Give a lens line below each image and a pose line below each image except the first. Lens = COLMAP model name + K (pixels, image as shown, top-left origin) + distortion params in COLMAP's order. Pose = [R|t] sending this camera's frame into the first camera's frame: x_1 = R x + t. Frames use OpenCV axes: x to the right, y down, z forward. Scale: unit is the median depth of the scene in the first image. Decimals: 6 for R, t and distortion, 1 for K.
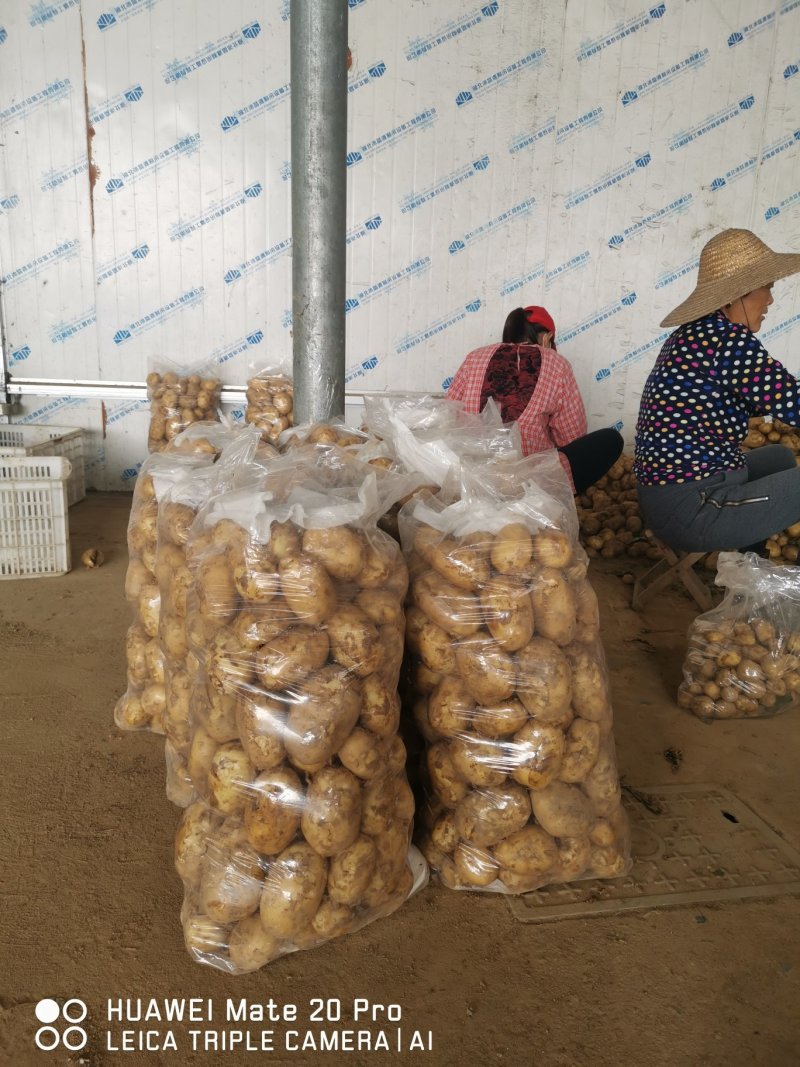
lens RADIAL K [[823.6, 0, 402.8], [0, 823.6, 537.9], [0, 0, 1]] dist [0.058318, -0.069751]
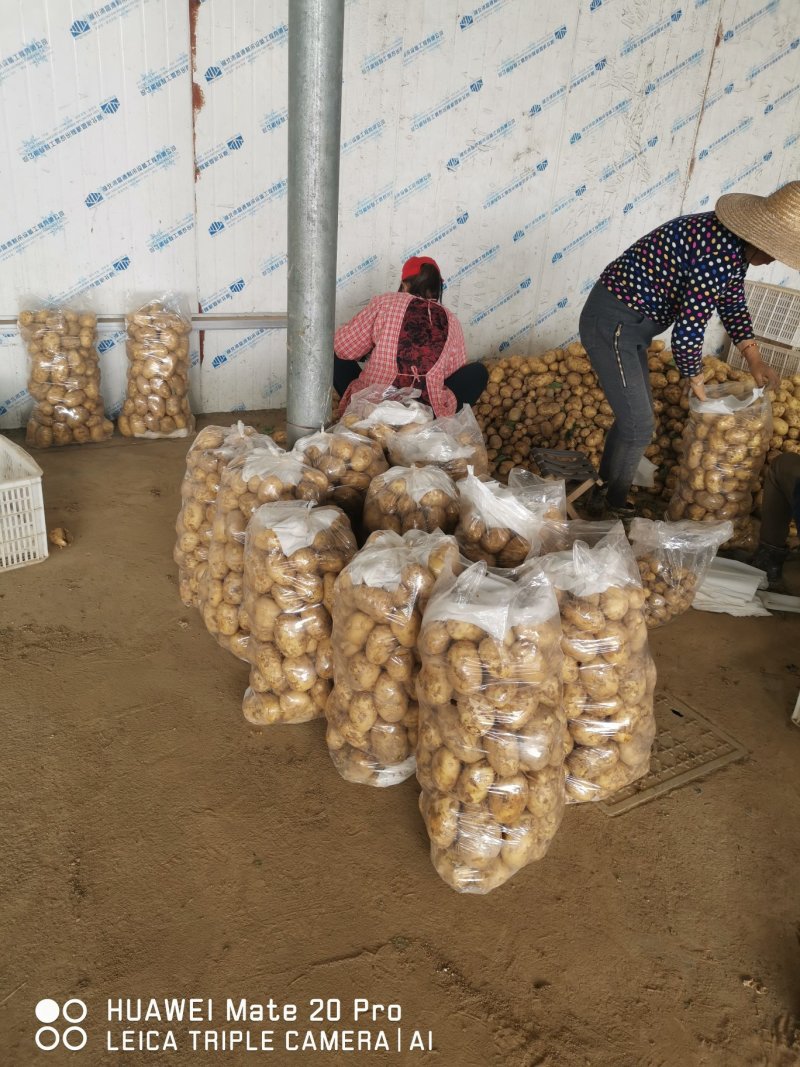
lens RADIAL K [[823.6, 0, 402.8], [0, 823.6, 537.9], [0, 0, 1]] dist [0.058318, -0.069751]
pose [[0.939138, -0.113465, 0.324263, -0.235787], [0.036241, 0.971337, 0.234926, -0.156090], [-0.341624, -0.208876, 0.916332, -0.080637]]
